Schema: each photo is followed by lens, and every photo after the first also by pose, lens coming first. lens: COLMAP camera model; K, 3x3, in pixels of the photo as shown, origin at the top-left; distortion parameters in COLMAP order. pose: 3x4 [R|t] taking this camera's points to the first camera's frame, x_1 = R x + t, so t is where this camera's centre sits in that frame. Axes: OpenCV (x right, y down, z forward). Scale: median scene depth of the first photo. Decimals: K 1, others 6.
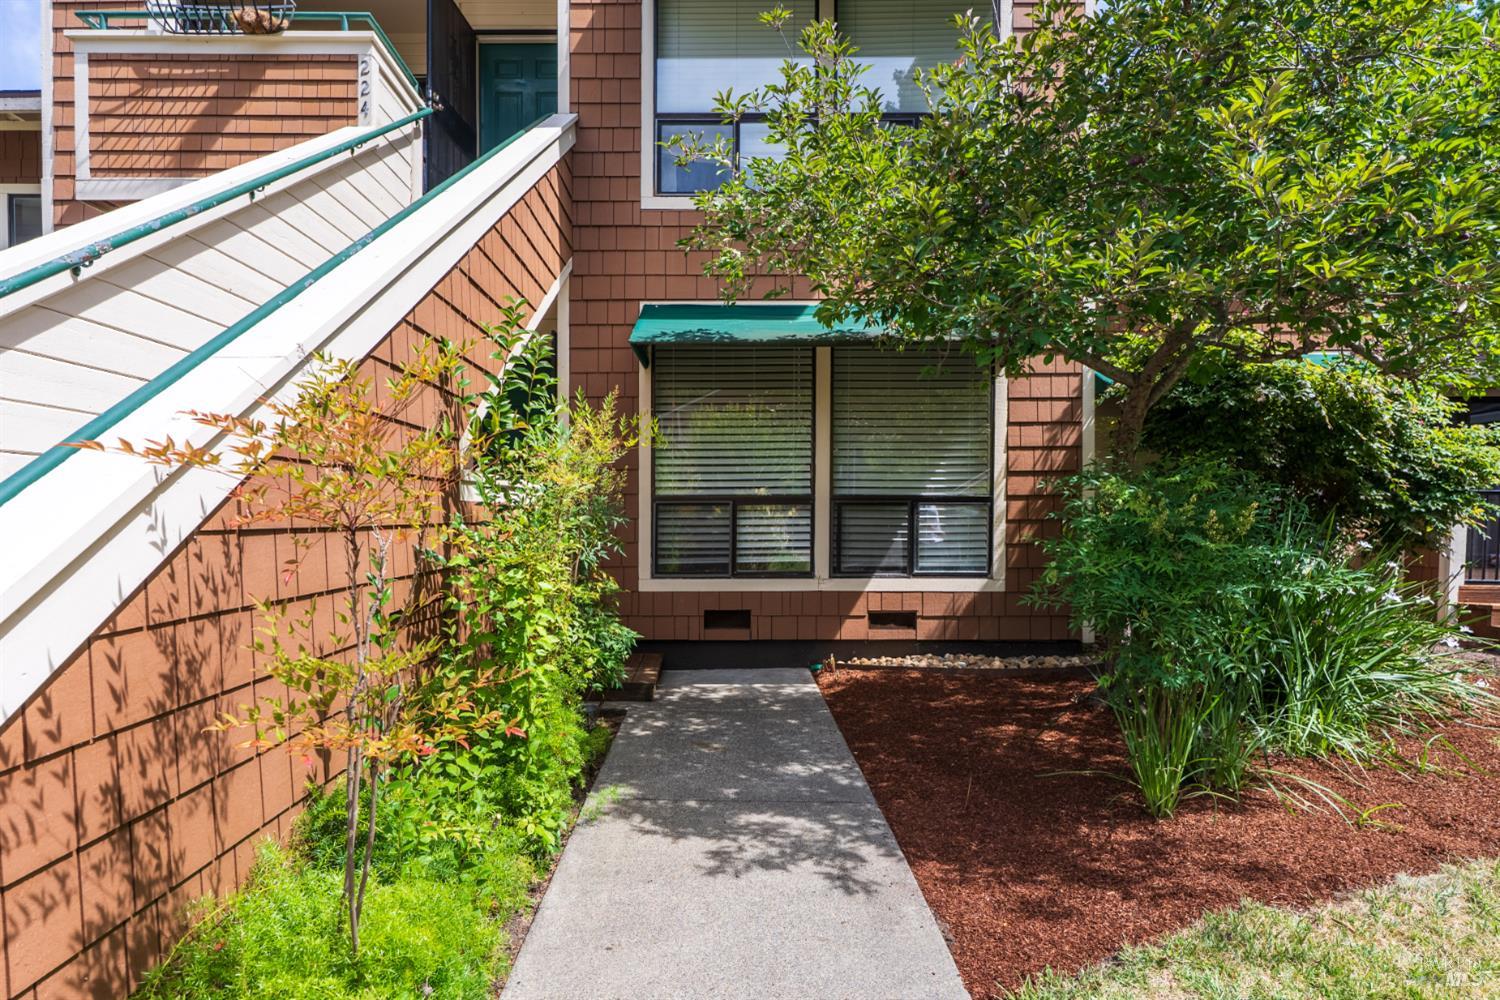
lens RADIAL K [[769.5, 0, 748.7], [0, 769.5, 523.4], [0, 0, 1]] dist [0.000184, 0.000035]
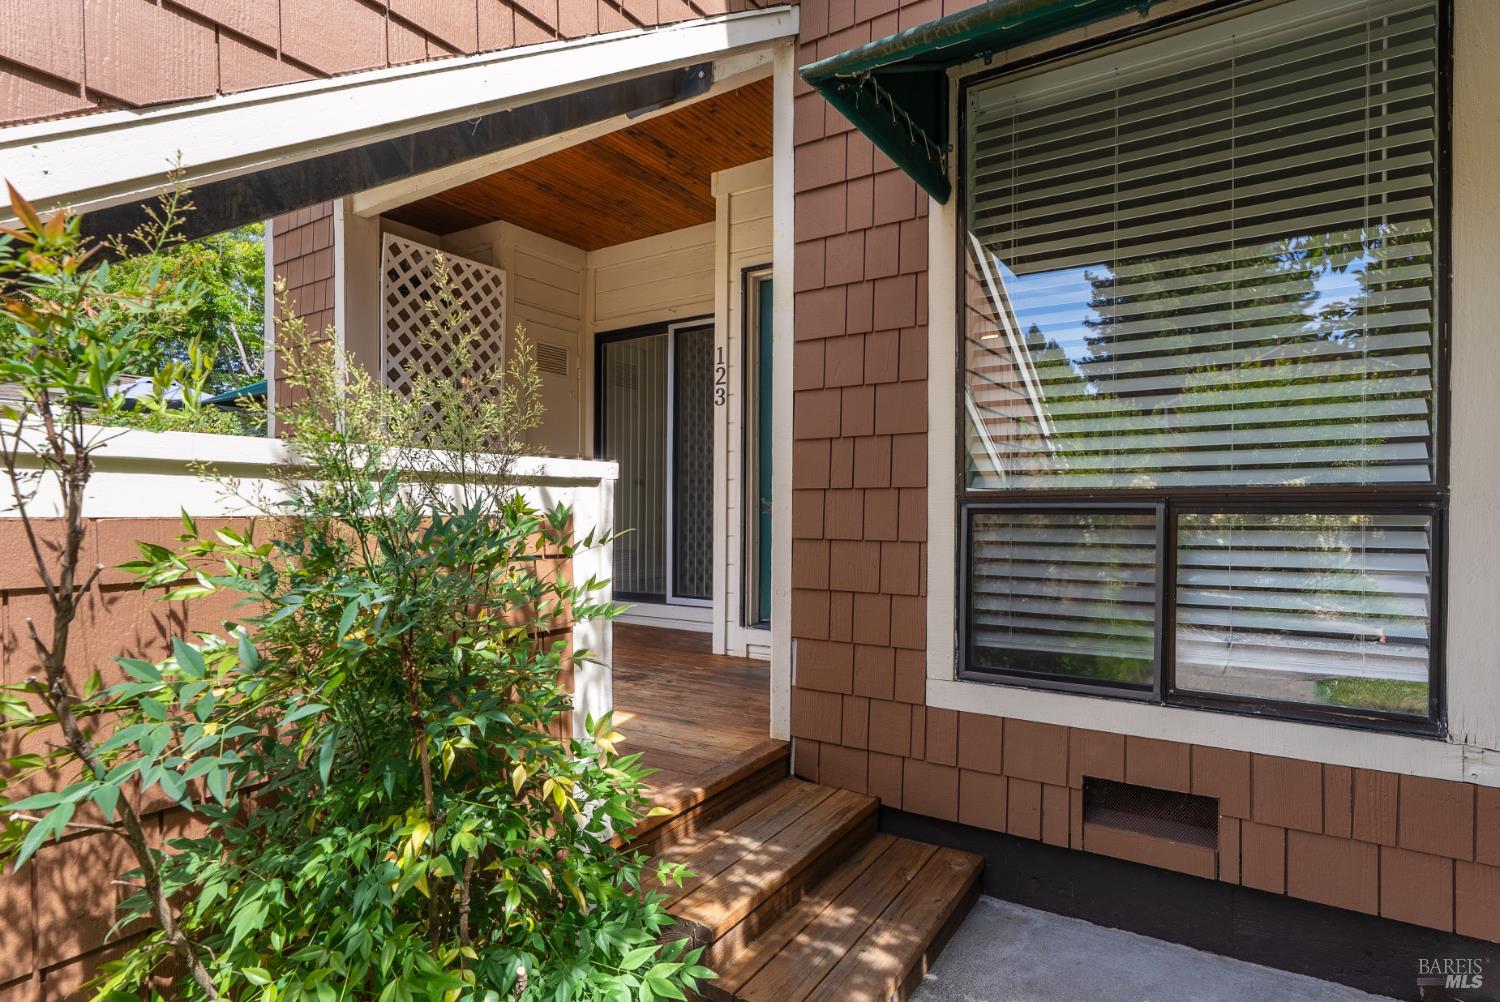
lens RADIAL K [[769.5, 0, 748.7], [0, 769.5, 524.4], [0, 0, 1]] dist [0.000184, 0.000035]
pose [[0.820108, 0.012411, -0.572074, 0.028873], [-0.007088, 0.999908, 0.011530, -0.021317], [0.572165, -0.005401, 0.820121, 0.561528]]
